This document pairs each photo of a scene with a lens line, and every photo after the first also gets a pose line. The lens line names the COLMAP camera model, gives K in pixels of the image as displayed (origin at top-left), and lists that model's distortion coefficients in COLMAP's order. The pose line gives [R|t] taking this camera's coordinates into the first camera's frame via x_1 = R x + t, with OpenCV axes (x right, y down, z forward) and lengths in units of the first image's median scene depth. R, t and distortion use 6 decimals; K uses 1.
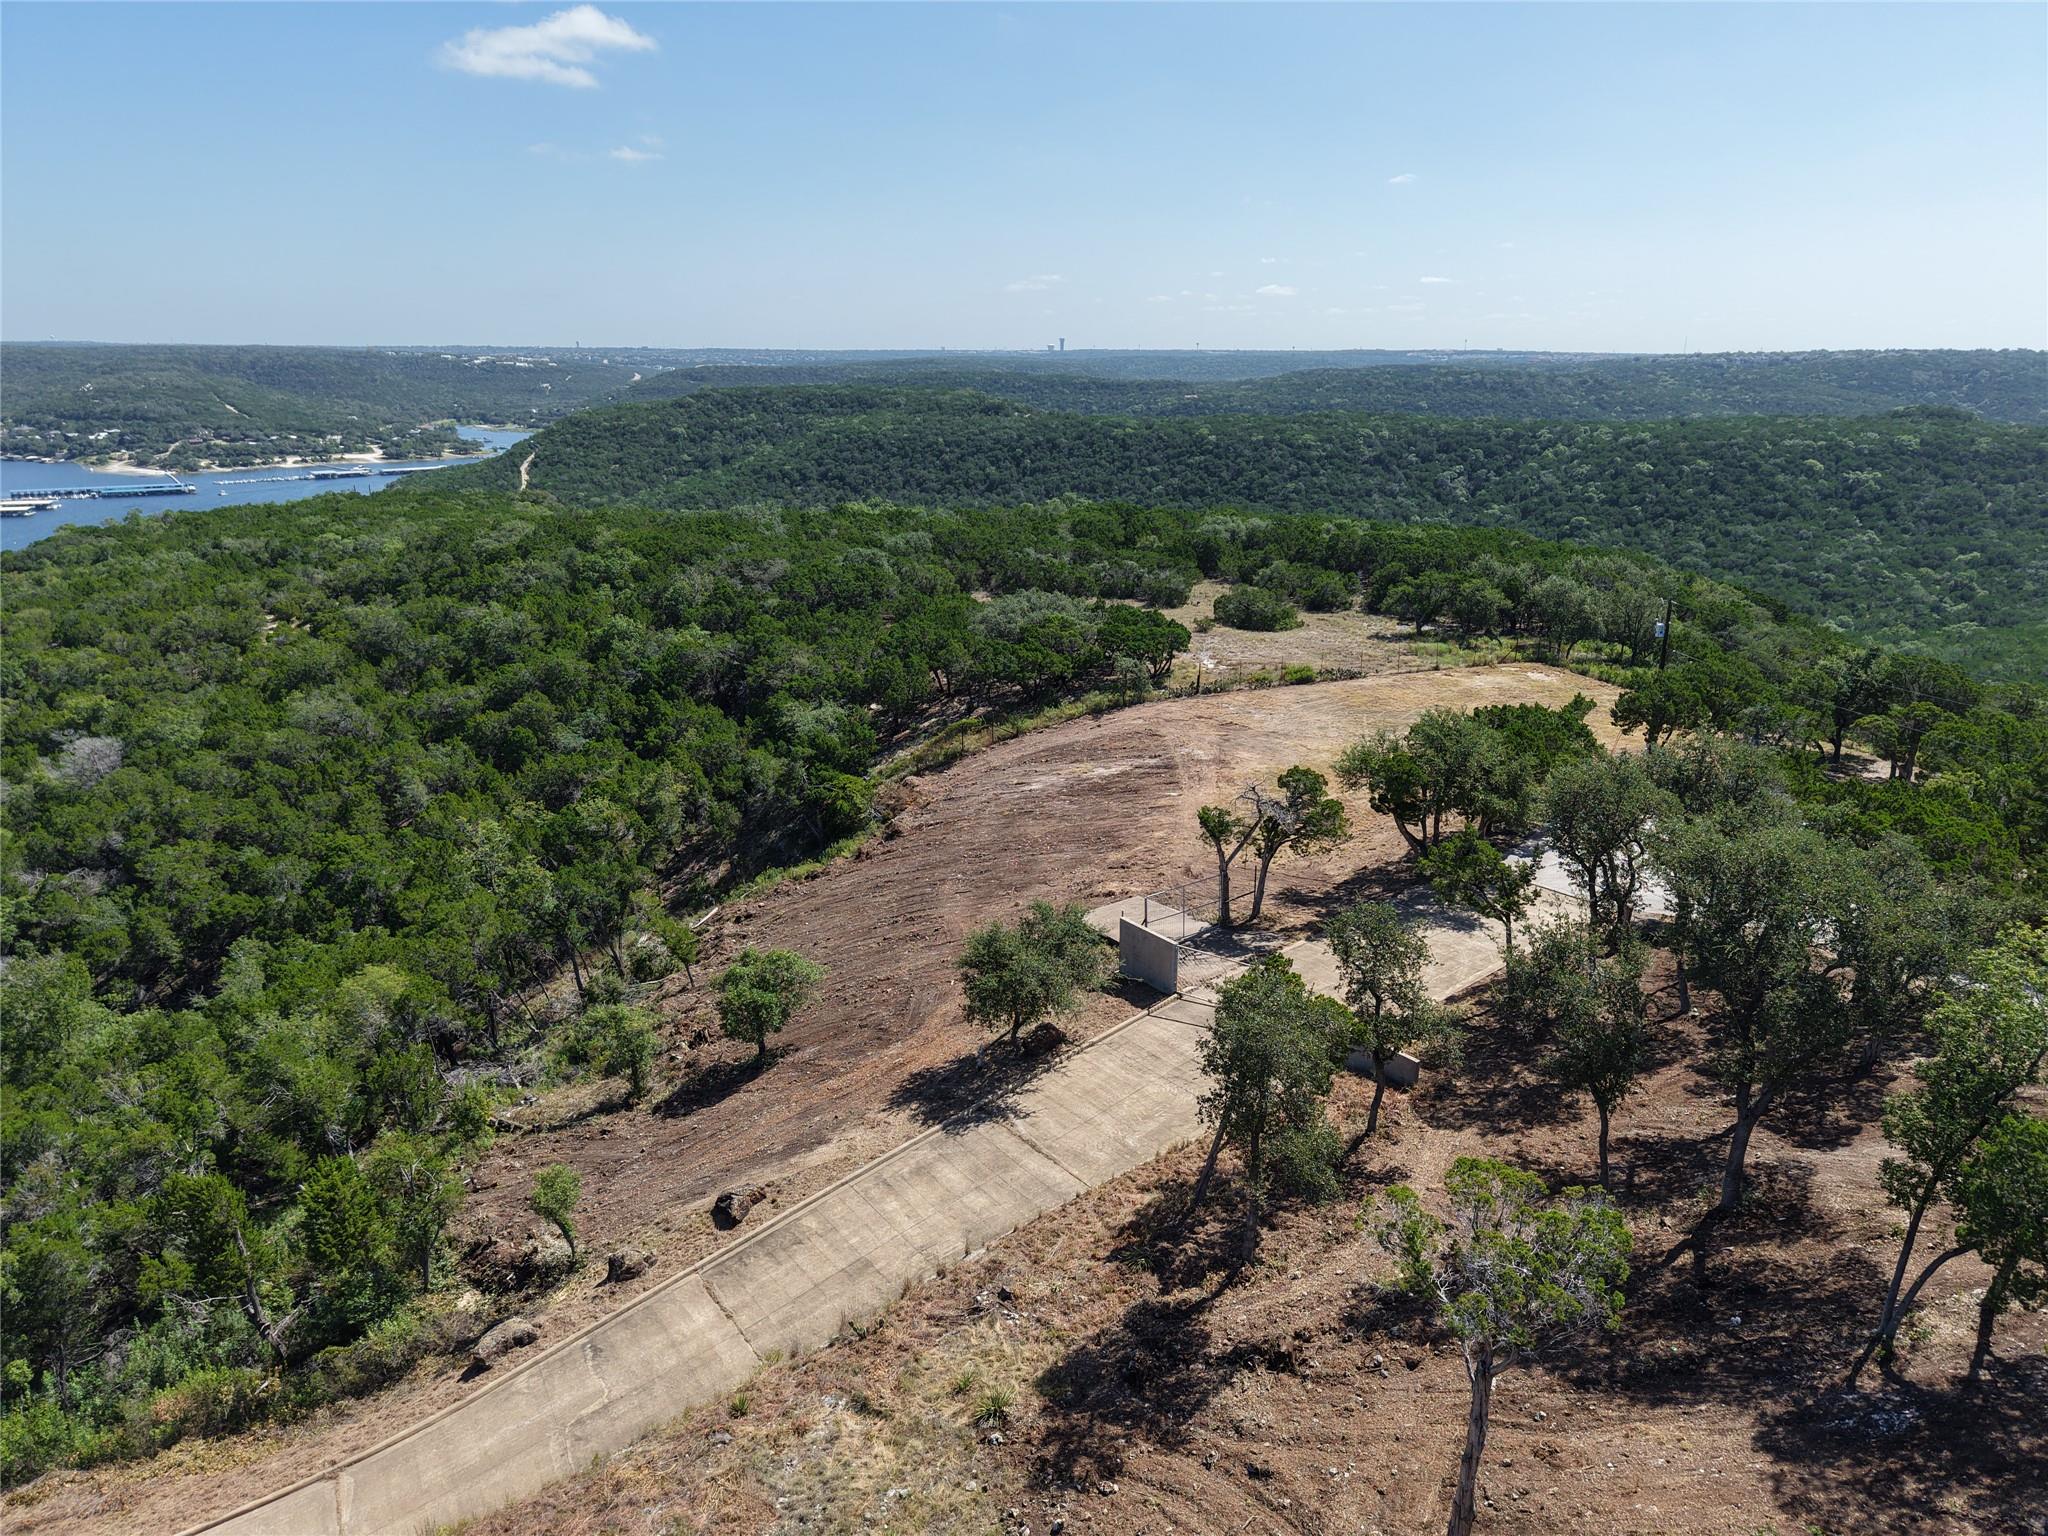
lens RADIAL K [[1368.5, 0, 1024.0], [0, 1368.5, 768.0], [0, 0, 1]] dist [0.033271, -0.036963]
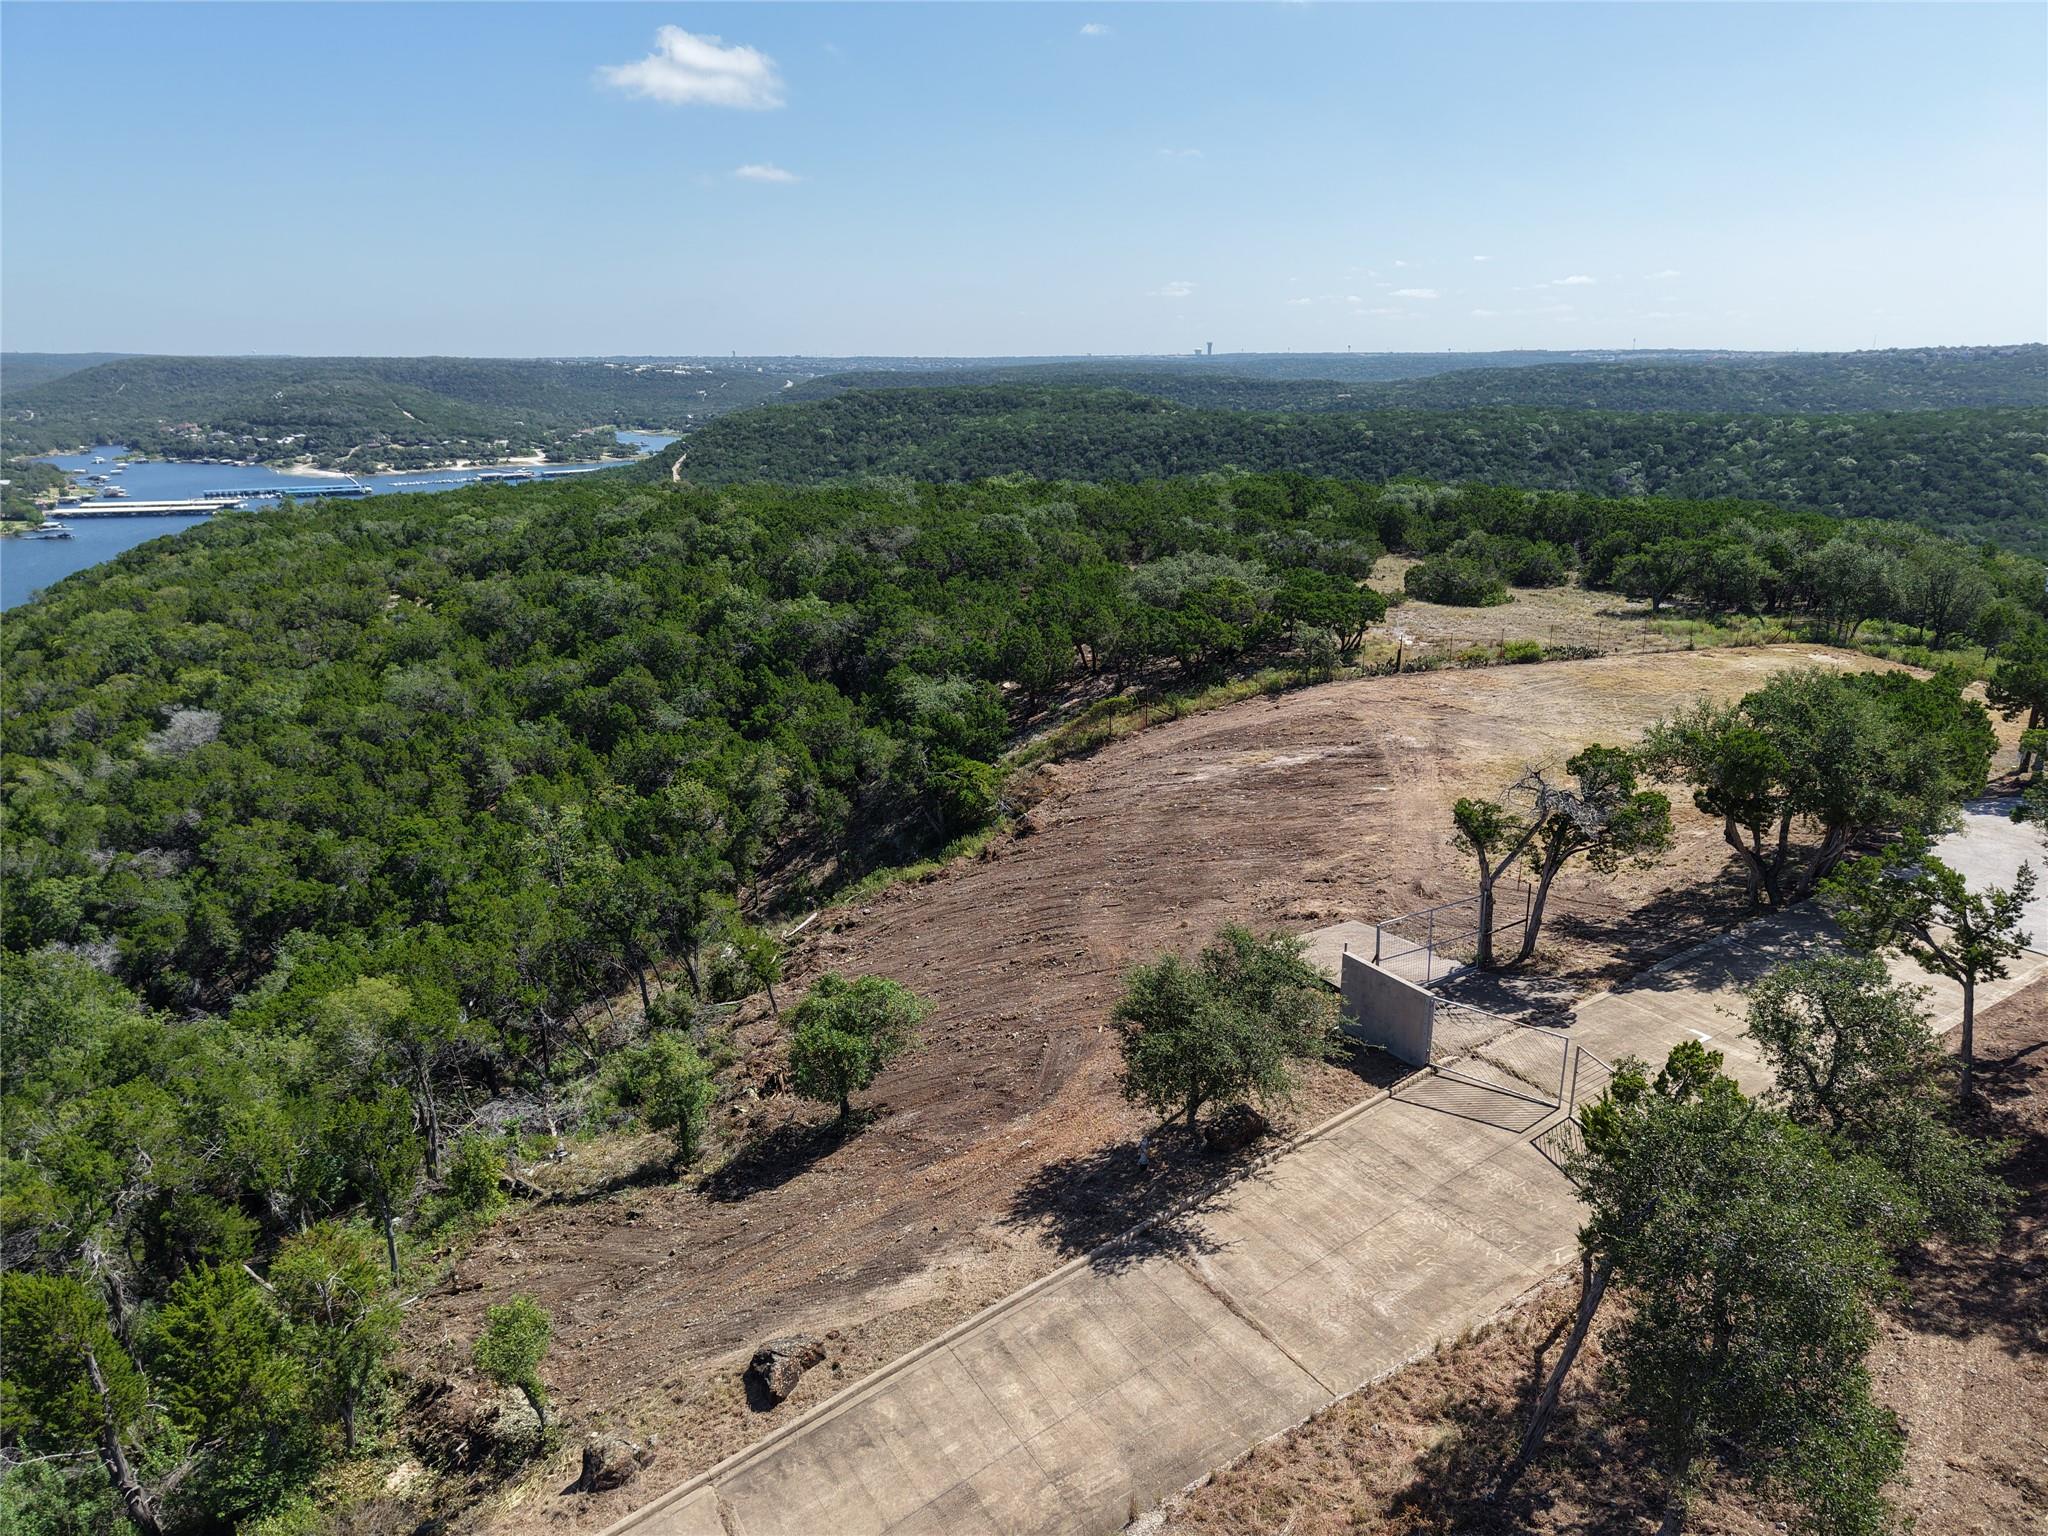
lens RADIAL K [[1368.5, 0, 1024.0], [0, 1368.5, 768.0], [0, 0, 1]] dist [0.033271, -0.036963]
pose [[0.994777, 0.020579, -0.099973, -0.012303], [-0.021041, 0.999772, -0.003566, 0.010369], [0.099877, 0.005651, 0.994984, 0.139140]]
